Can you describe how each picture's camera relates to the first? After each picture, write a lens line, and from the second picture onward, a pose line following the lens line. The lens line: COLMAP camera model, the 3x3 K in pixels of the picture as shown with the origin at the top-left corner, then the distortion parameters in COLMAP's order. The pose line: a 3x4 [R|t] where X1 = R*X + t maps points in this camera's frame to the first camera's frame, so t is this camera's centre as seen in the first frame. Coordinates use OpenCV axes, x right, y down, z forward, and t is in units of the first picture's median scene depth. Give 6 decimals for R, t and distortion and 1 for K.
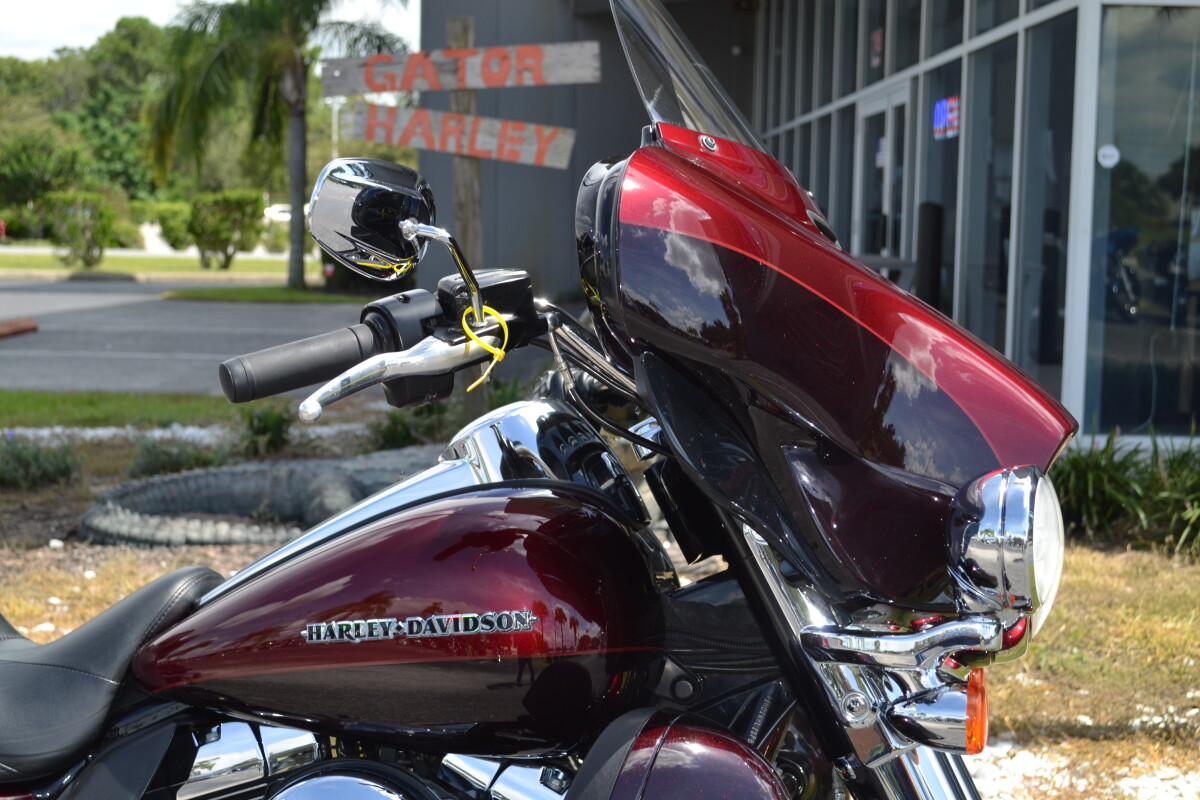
lens RADIAL K [[1845.2, 0, 605.4], [0, 1845.2, 403.4], [0, 0, 1]] dist [0.006080, 0.000000]
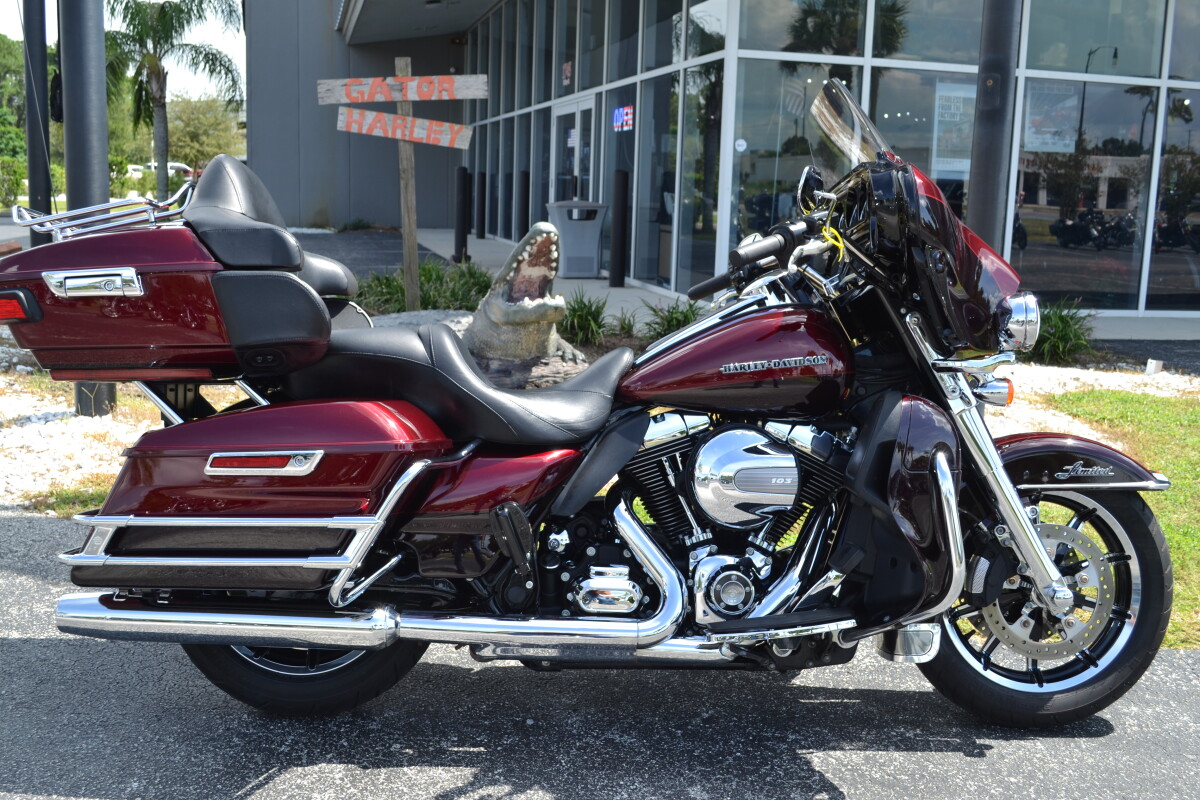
lens RADIAL K [[1192.9, 0, 593.4], [0, 1192.9, 396.2], [0, 0, 1]] dist [-0.054316, 0.000000]
pose [[0.972073, -0.033007, 0.232346, -0.617026], [0.013487, 0.996281, 0.085105, 0.026443], [-0.234291, -0.079595, 0.968903, -0.381328]]
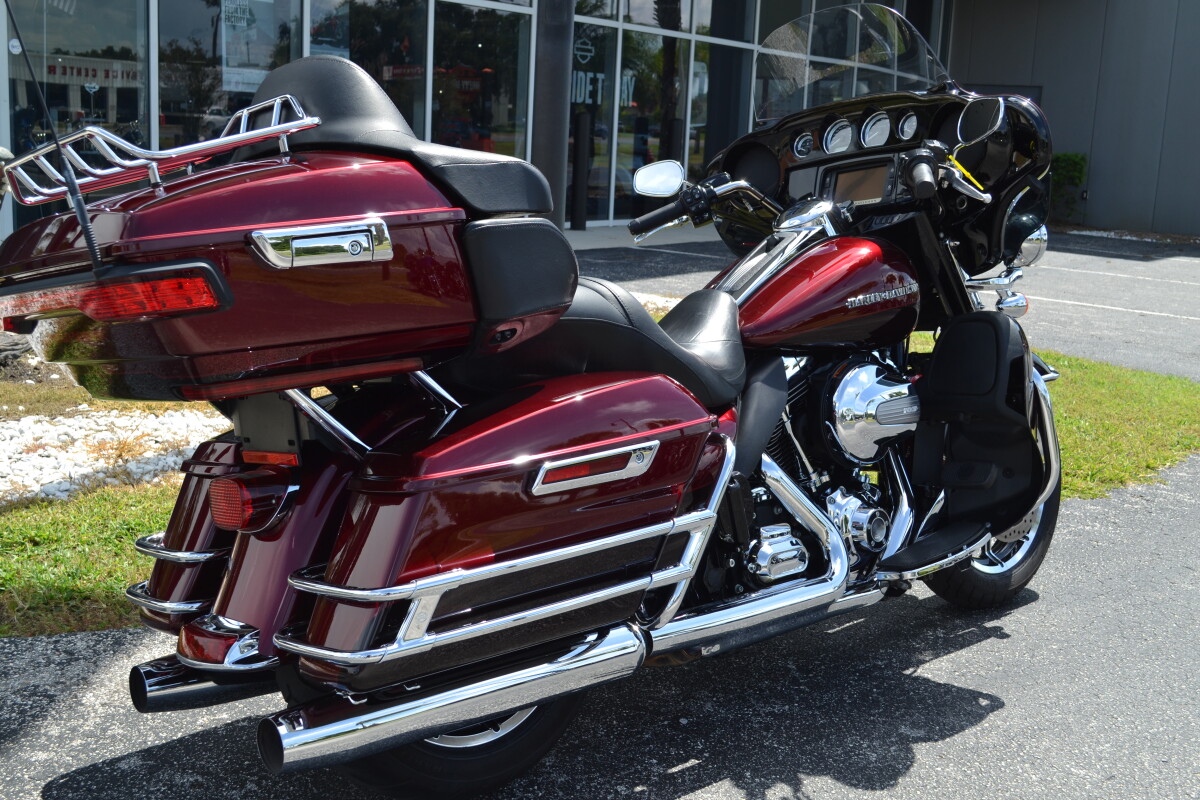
lens RADIAL K [[1356.7, 0, 606.2], [0, 1356.7, 398.0], [0, 0, 1]] dist [-0.079717, 0.000000]
pose [[0.574171, -0.151599, 0.804578, -1.537329], [0.034967, 0.986352, 0.160895, -0.033495], [-0.817988, -0.064248, 0.571636, 0.278617]]
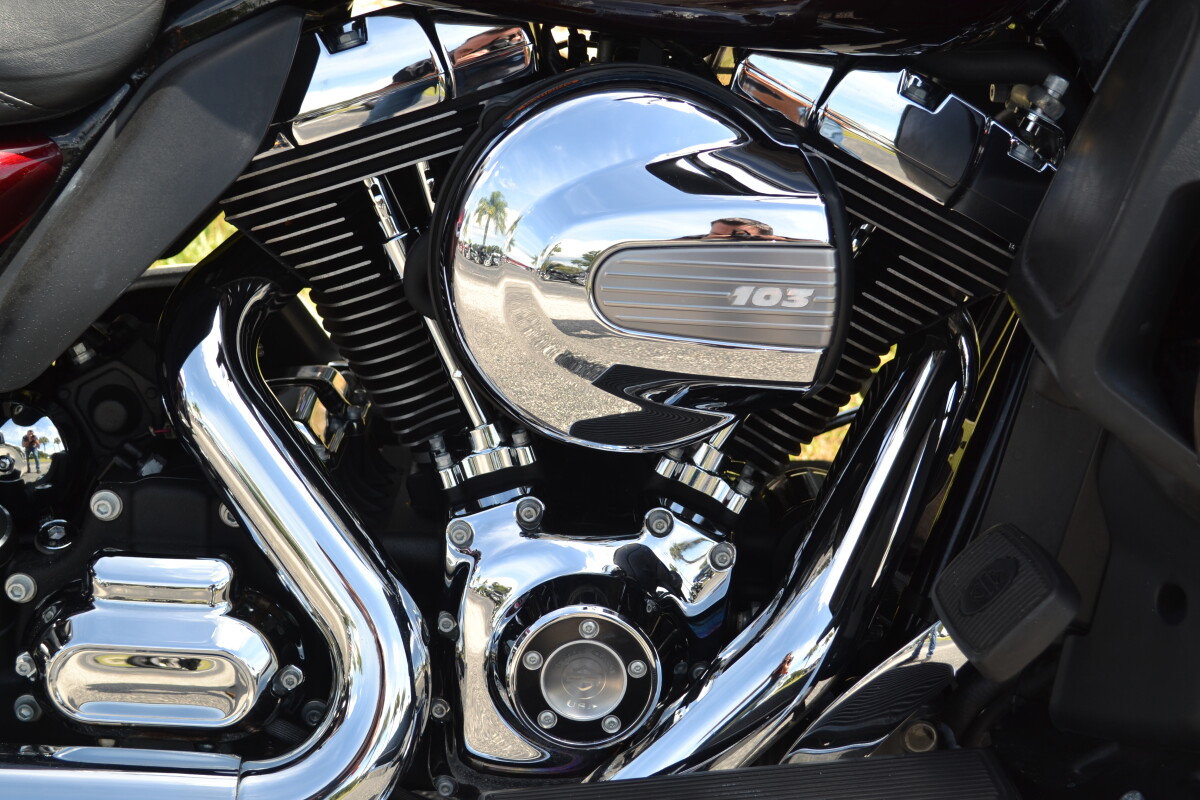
lens RADIAL K [[1845.2, 0, 591.6], [0, 1845.2, 395.6], [0, 0, 1]] dist [0.006080, 0.000000]
pose [[0.973188, -0.067747, 0.219807, -0.272071], [-0.006485, 0.947177, 0.320645, 0.093495], [-0.229919, -0.313474, 0.921342, 0.371621]]
